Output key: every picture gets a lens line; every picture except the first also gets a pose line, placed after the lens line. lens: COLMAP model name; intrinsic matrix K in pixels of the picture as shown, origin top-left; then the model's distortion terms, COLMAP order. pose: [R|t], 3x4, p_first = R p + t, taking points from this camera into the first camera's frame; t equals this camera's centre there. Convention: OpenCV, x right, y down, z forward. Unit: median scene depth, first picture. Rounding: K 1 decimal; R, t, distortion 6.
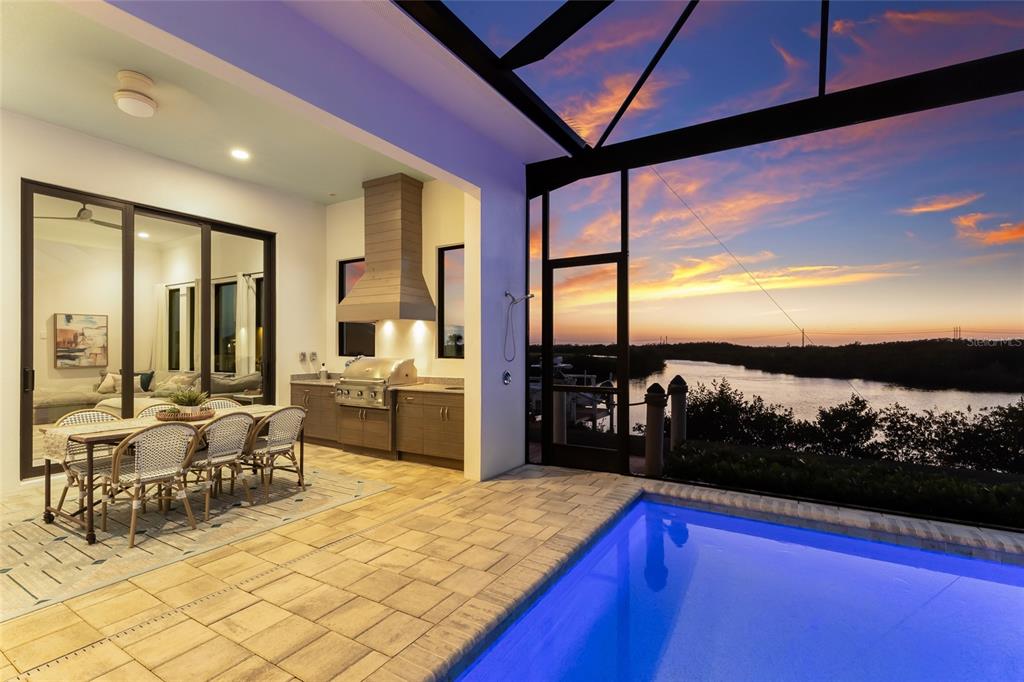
lens RADIAL K [[470.4, 0, 509.1], [0, 470.4, 341.1], [0, 0, 1]] dist [0.004048, 0.000711]
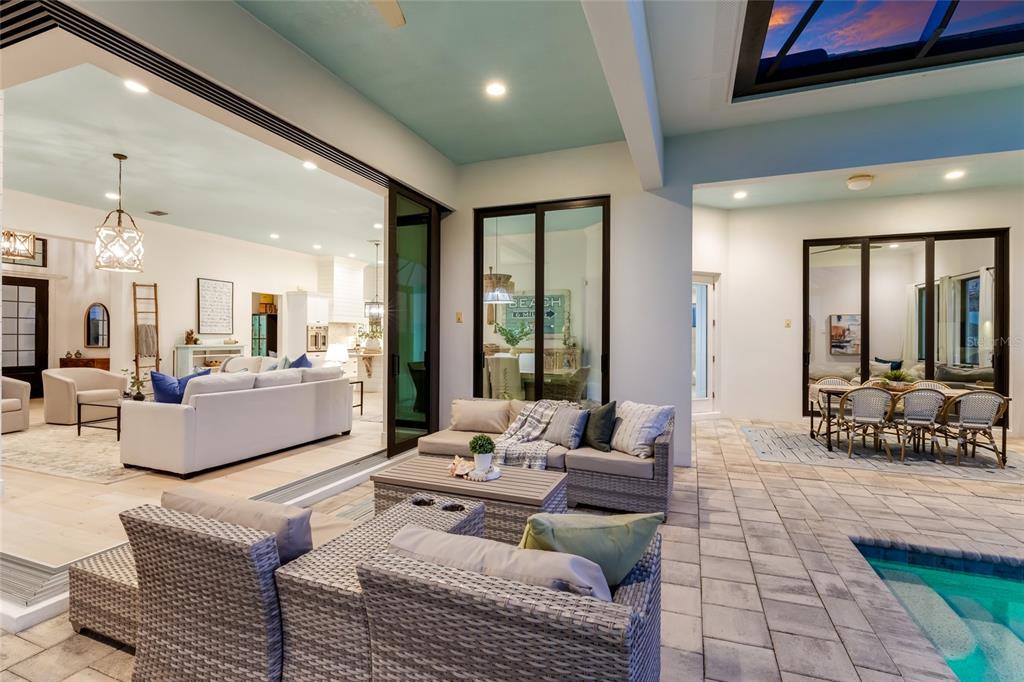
lens RADIAL K [[468.1, 0, 512.0], [0, 468.1, 339.7], [0, 0, 1]] dist [0.001482, 0.000158]
pose [[0.185030, 0.006424, -0.982712, 0.434814], [0.007064, 0.999944, 0.007867, -0.006419], [0.982707, -0.008397, 0.184974, -0.345393]]
